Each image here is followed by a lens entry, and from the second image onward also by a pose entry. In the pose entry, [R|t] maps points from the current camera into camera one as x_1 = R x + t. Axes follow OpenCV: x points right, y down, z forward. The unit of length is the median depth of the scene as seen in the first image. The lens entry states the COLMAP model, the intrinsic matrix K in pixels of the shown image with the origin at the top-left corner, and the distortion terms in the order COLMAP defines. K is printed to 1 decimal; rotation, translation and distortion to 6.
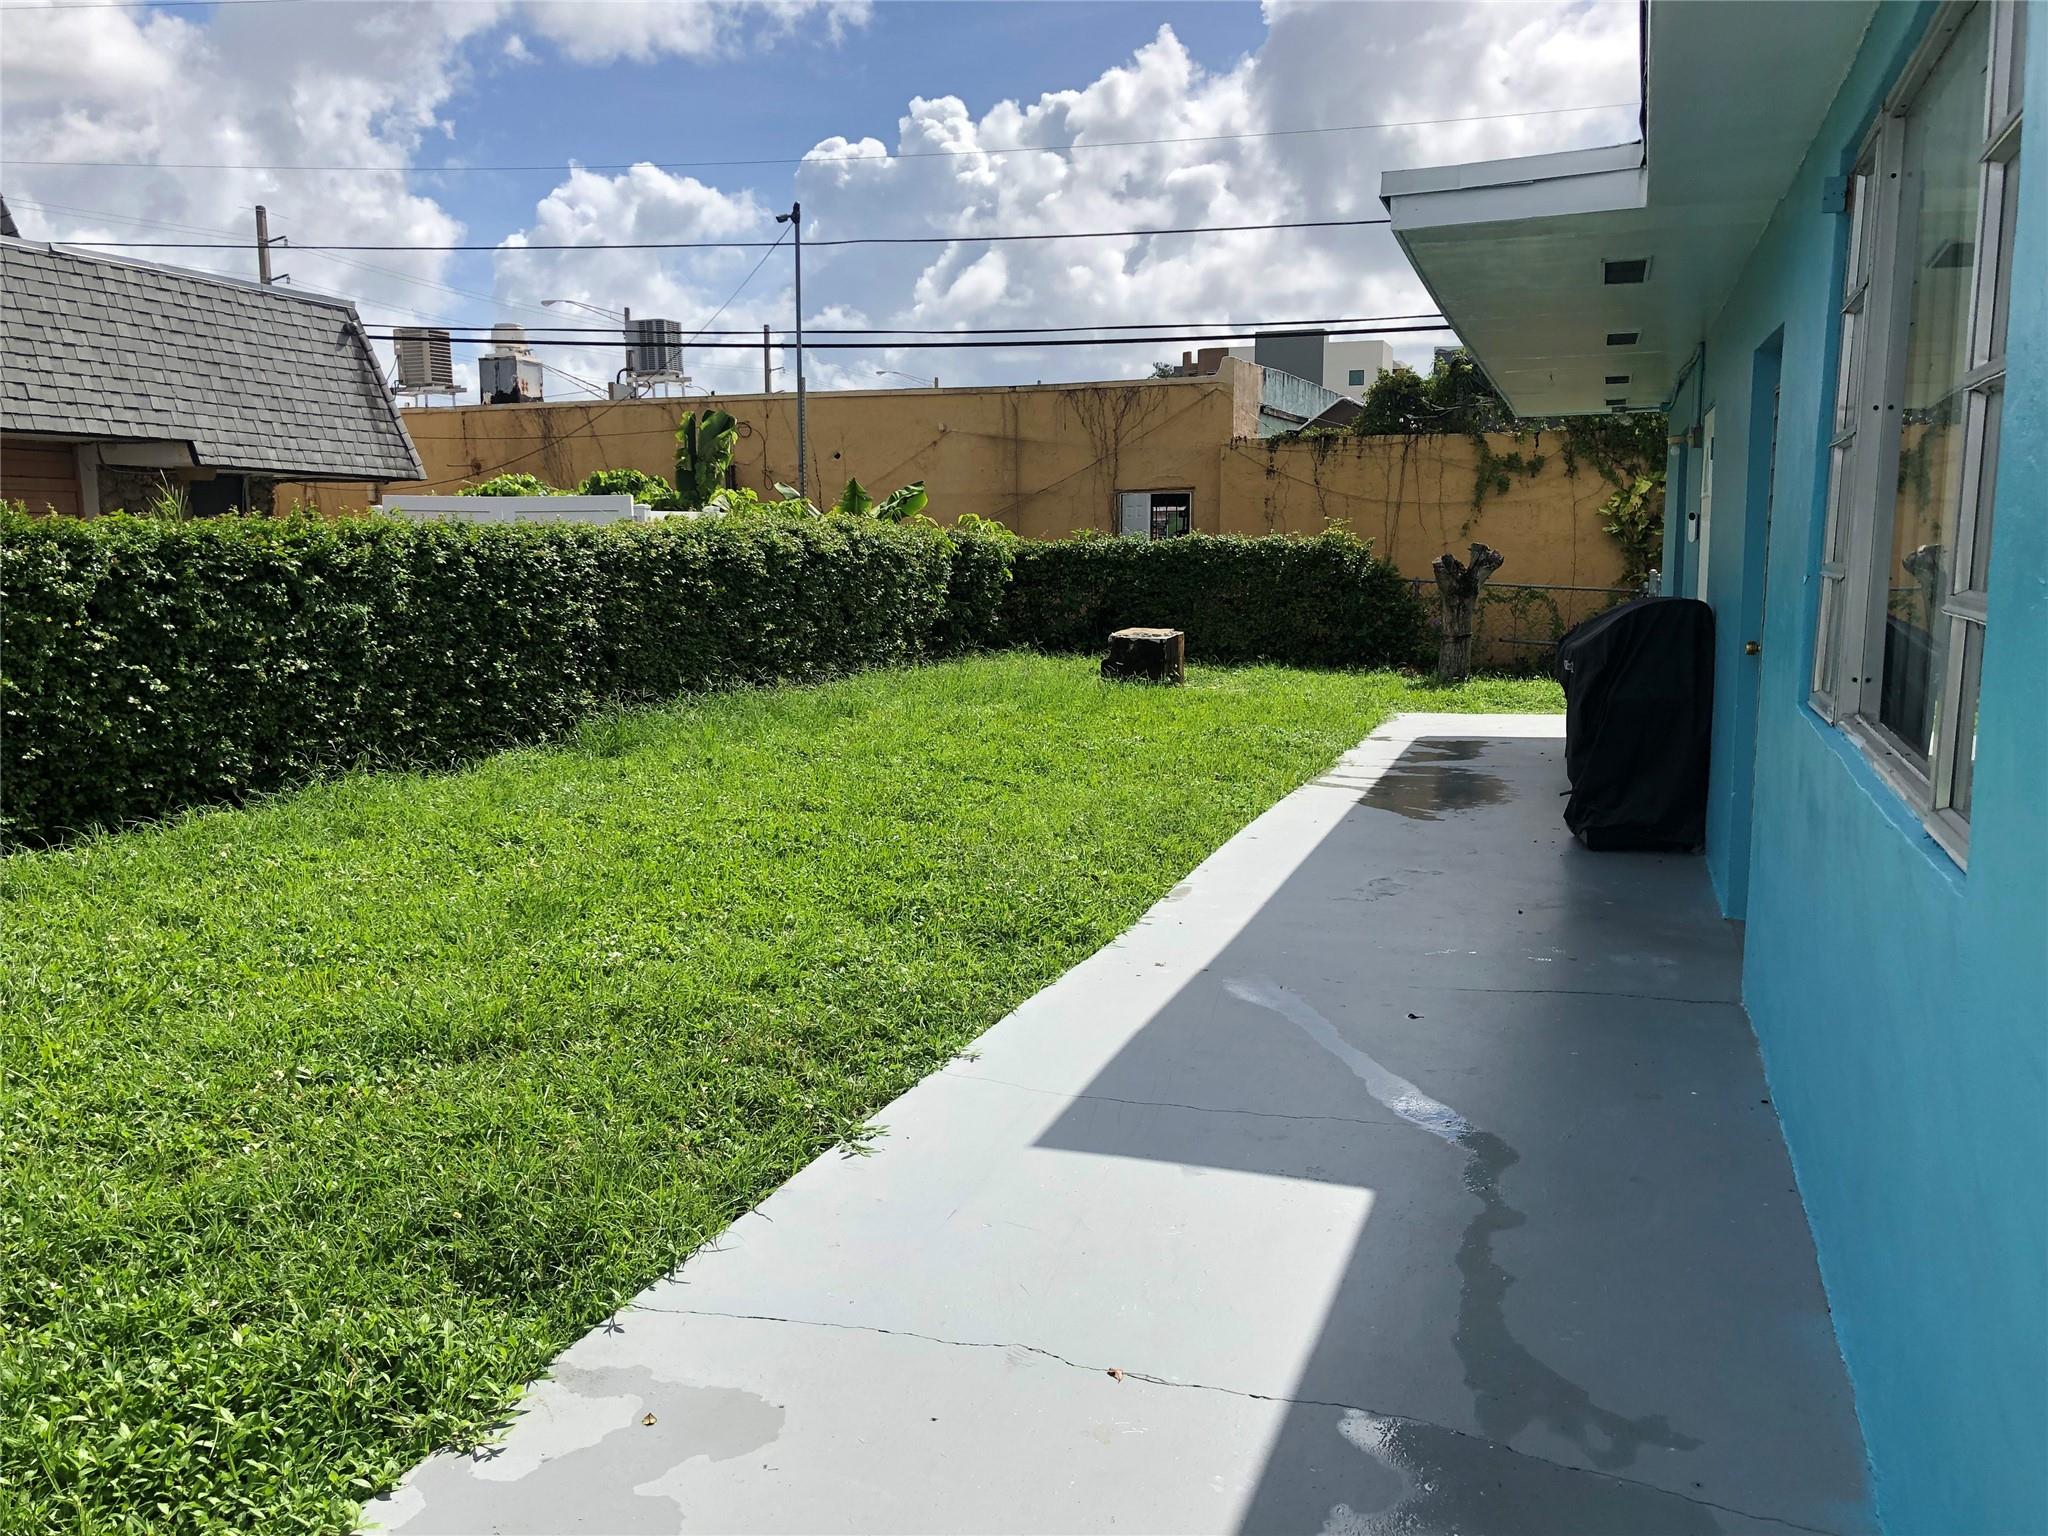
lens RADIAL K [[1723.0, 0, 1023.2], [0, 1723.0, 763.2], [0, 0, 1]] dist [0.074445, -0.085784]
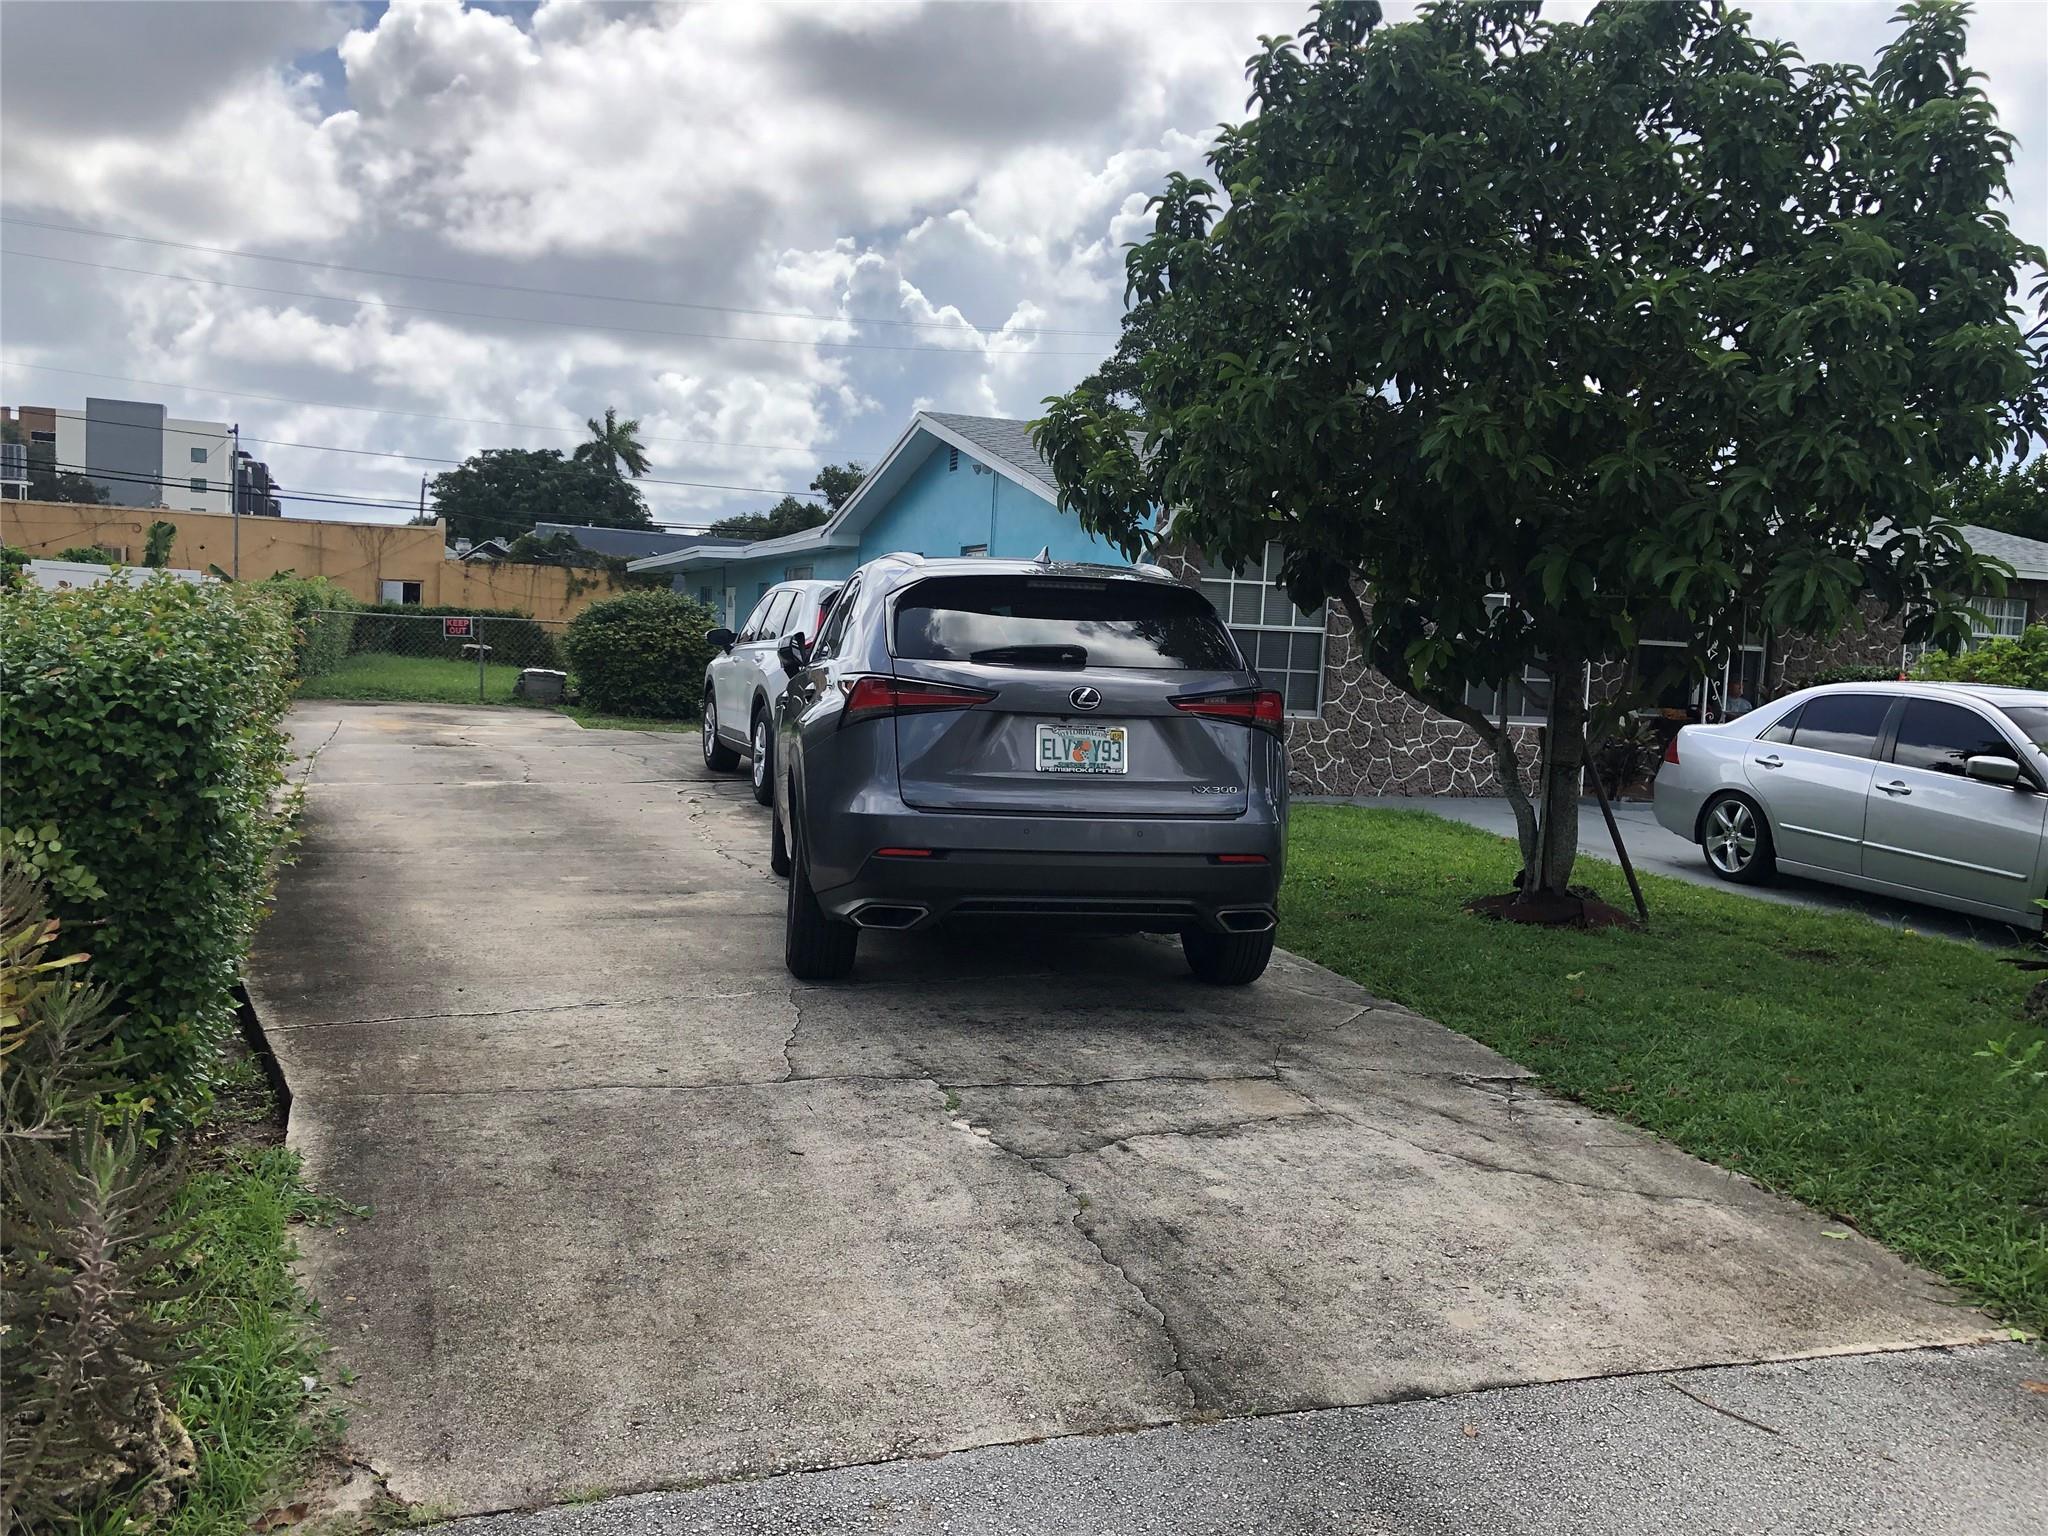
lens RADIAL K [[1723.0, 0, 1016.9], [0, 1723.0, 766.2], [0, 0, 1]] dist [0.074445, -0.085784]
pose [[0.774981, -0.000899, 0.631984, -0.693228], [0.030527, 0.998885, -0.036013, 0.160257], [-0.631247, 0.047202, 0.774144, -1.062306]]
